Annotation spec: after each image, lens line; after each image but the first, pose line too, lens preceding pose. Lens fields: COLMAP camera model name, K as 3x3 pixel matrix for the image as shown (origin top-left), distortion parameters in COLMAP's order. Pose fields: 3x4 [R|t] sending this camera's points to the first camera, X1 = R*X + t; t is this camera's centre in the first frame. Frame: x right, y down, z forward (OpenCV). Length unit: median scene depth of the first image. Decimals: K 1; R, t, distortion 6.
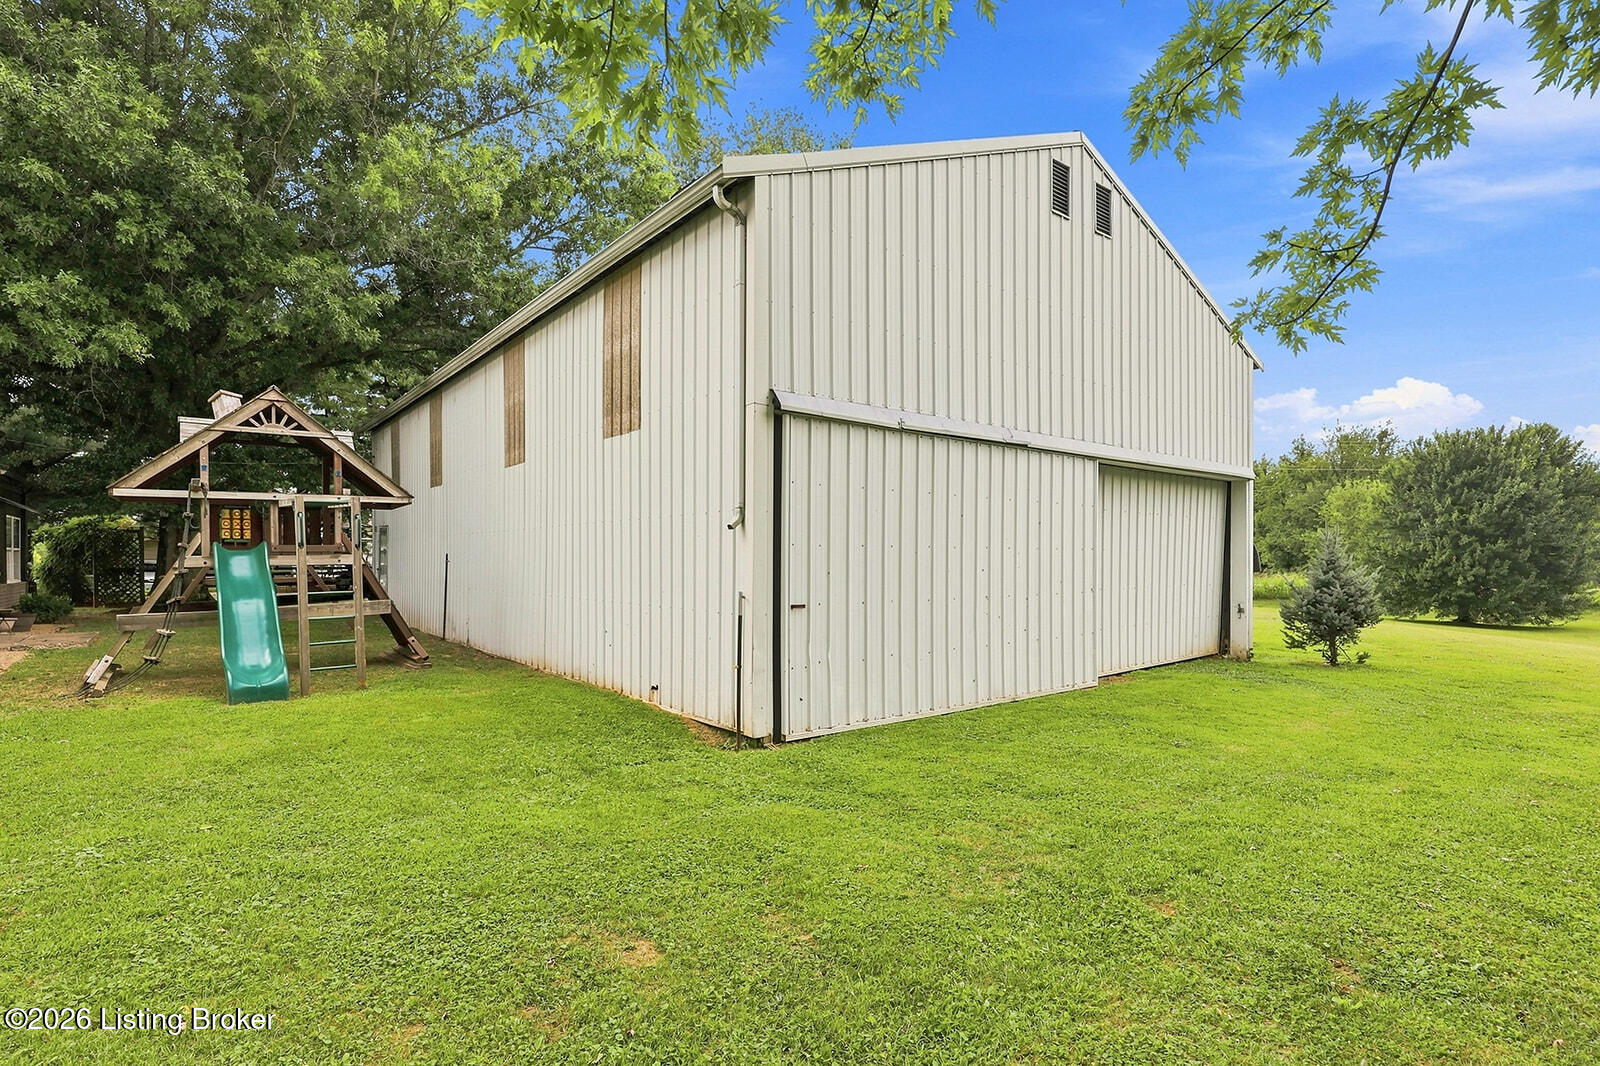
lens RADIAL K [[762.2, 0, 800.9], [0, 762.2, 562.8], [0, 0, 1]] dist [0.001014, 0.000080]
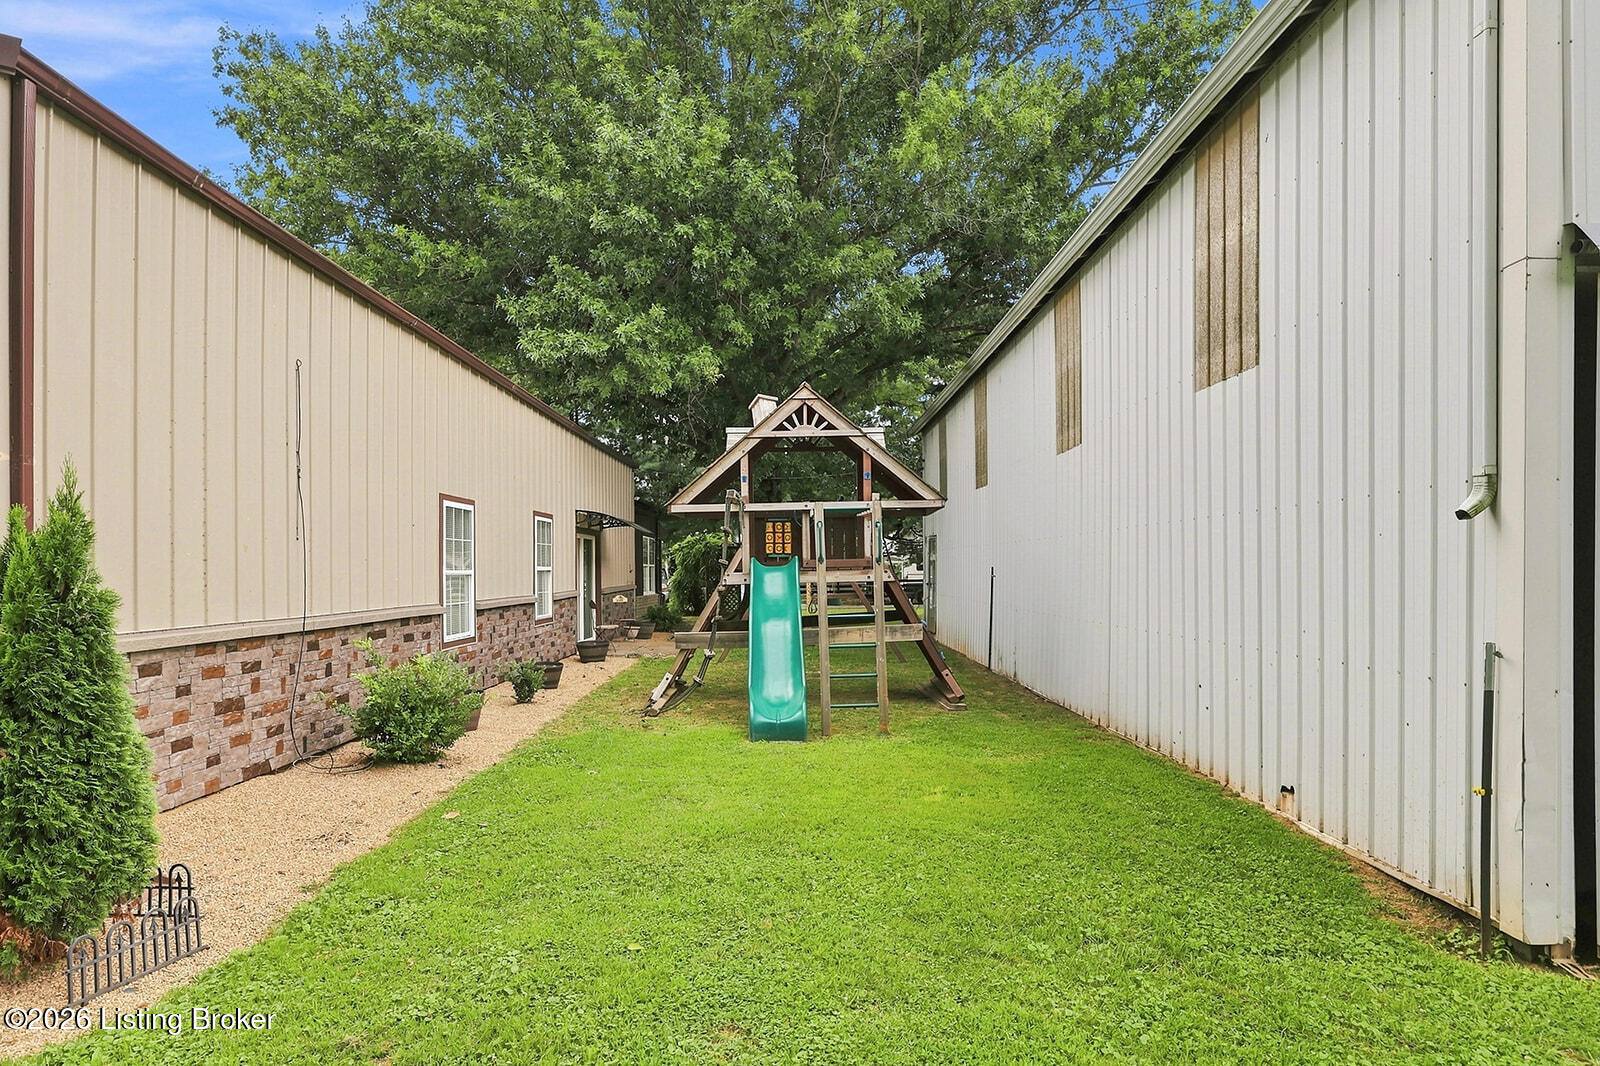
lens RADIAL K [[879.9, 0, 800.3], [0, 879.9, 573.7], [0, 0, 1]] dist [0.000559, -0.001013]
pose [[0.784391, -0.003061, -0.620260, -0.051650], [0.002988, 0.999995, -0.001156, -0.005657], [0.620260, -0.000946, 0.784396, 0.179577]]
